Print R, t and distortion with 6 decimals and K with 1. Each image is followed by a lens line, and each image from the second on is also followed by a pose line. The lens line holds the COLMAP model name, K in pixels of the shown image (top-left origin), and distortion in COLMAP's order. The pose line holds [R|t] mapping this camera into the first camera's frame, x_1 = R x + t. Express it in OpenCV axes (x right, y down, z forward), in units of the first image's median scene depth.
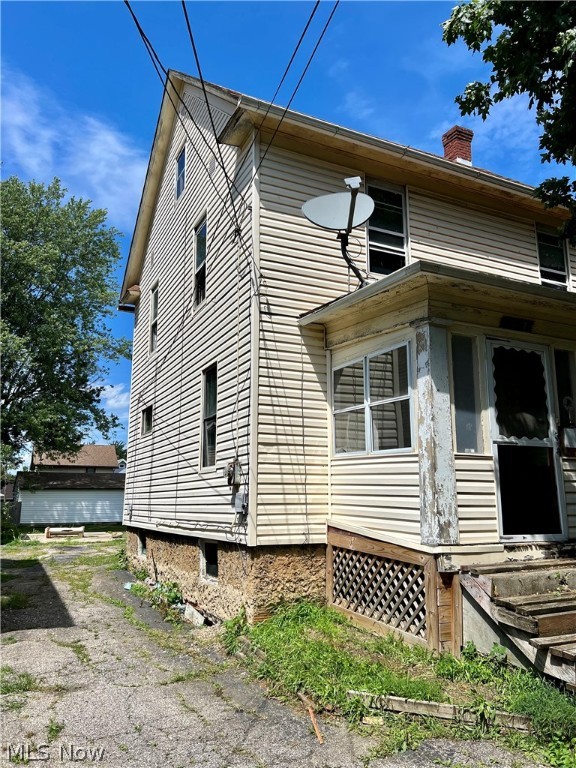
lens RADIAL K [[580.6, 0, 283.3], [0, 580.6, 382.6], [0, 0, 1]] dist [0.065708, -0.079446]
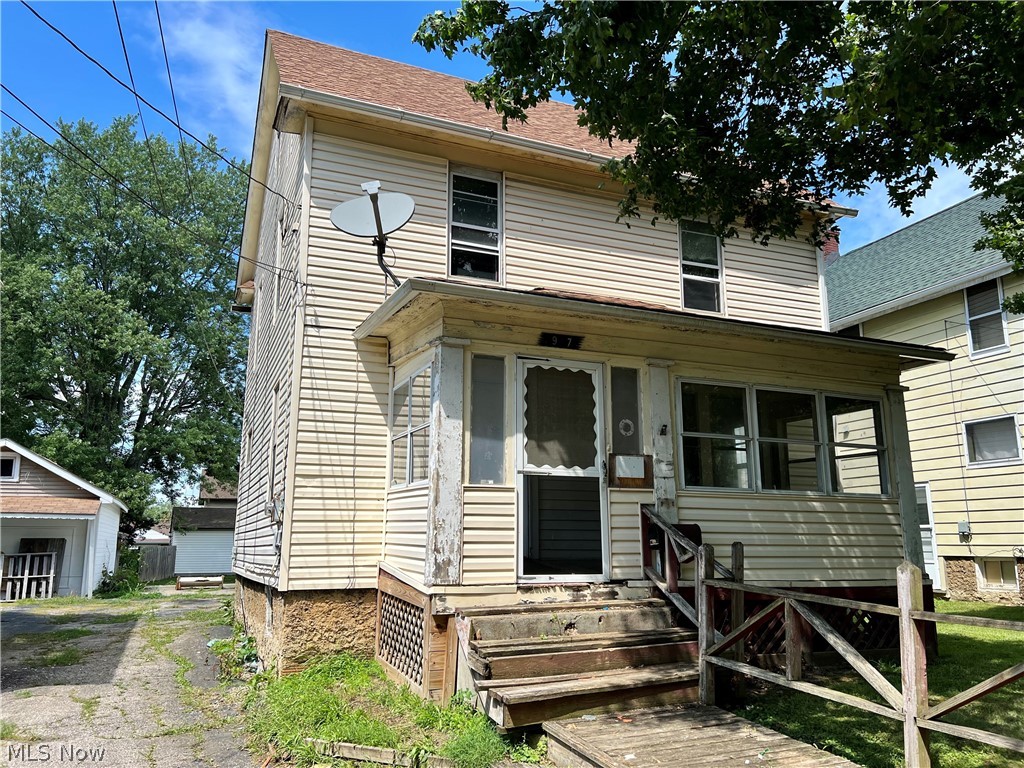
lens RADIAL K [[774.1, 0, 518.0], [0, 774.1, 381.1], [0, 0, 1]] dist [0.065708, -0.079446]
pose [[0.999040, -0.010651, -0.042500, 0.351004], [0.010320, 0.999915, -0.008008, -0.025839], [0.042582, 0.007562, 0.999064, -0.172506]]
